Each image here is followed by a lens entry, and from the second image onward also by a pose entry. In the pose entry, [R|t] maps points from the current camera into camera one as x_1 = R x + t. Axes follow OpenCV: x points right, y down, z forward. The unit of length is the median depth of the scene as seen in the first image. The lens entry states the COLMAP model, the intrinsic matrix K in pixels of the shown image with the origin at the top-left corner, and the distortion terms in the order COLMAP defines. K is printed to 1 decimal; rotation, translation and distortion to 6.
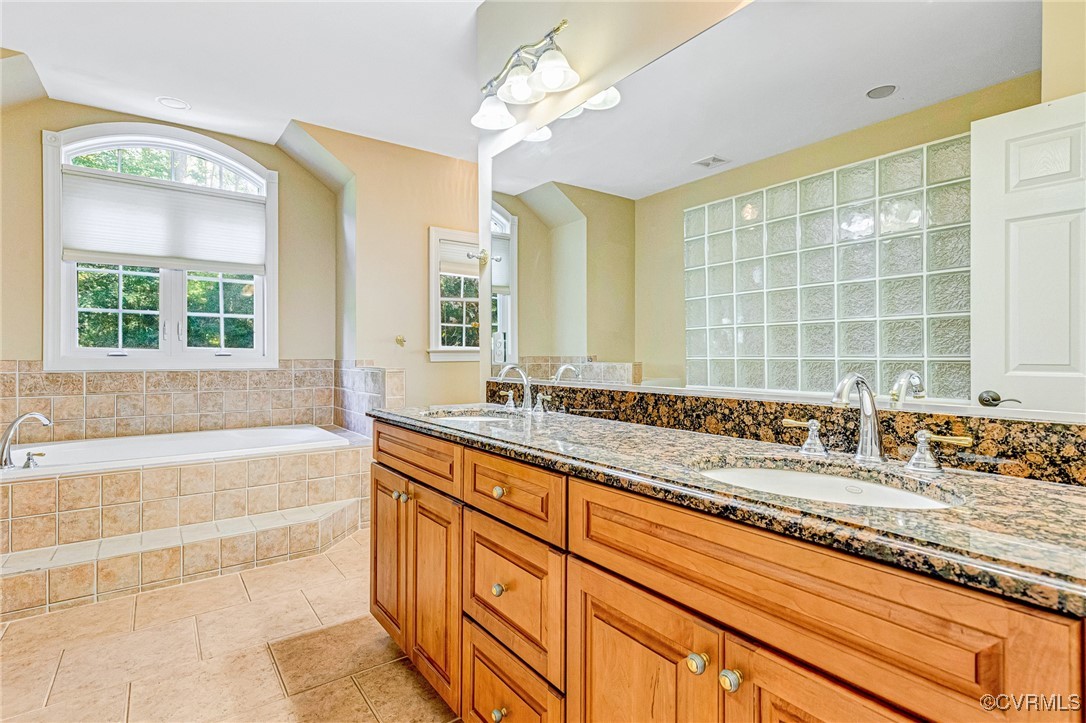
lens RADIAL K [[523.3, 0, 540.7], [0, 523.3, 353.5], [0, 0, 1]] dist [-0.001206, -0.000303]
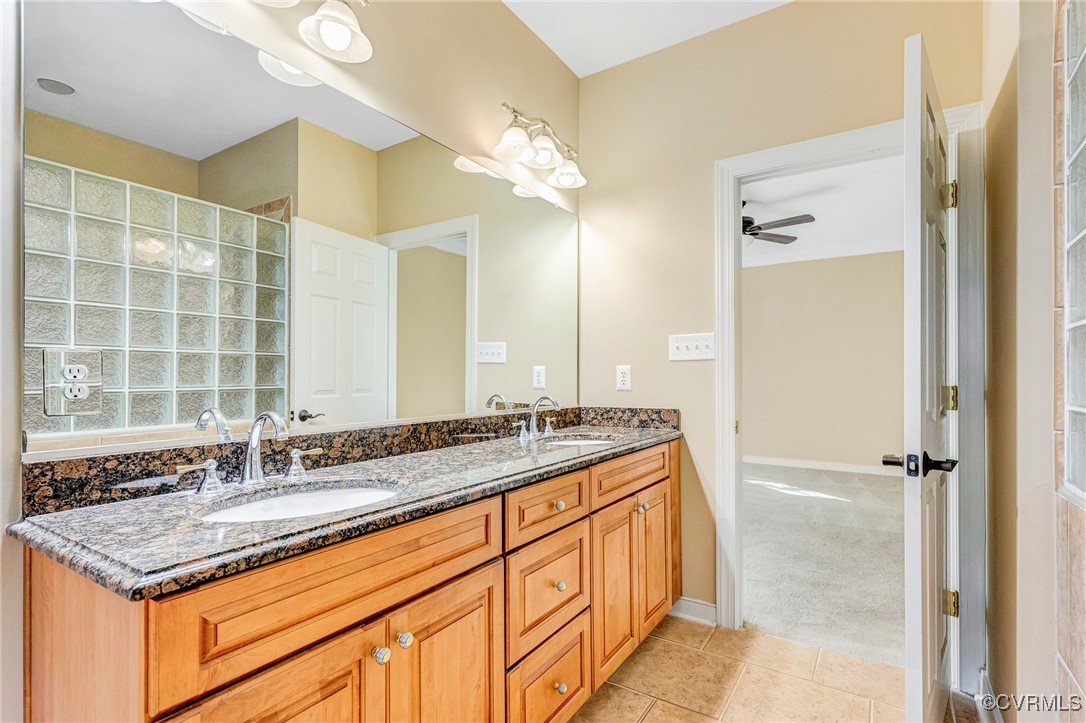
lens RADIAL K [[523.3, 0, 524.9], [0, 523.3, 379.4], [0, 0, 1]] dist [-0.001206, -0.000303]
pose [[-0.319902, -0.004553, 0.947440, -0.999138], [-0.002420, 0.999989, 0.003989, -0.026618], [-0.947448, -0.001016, -0.319910, 1.217530]]
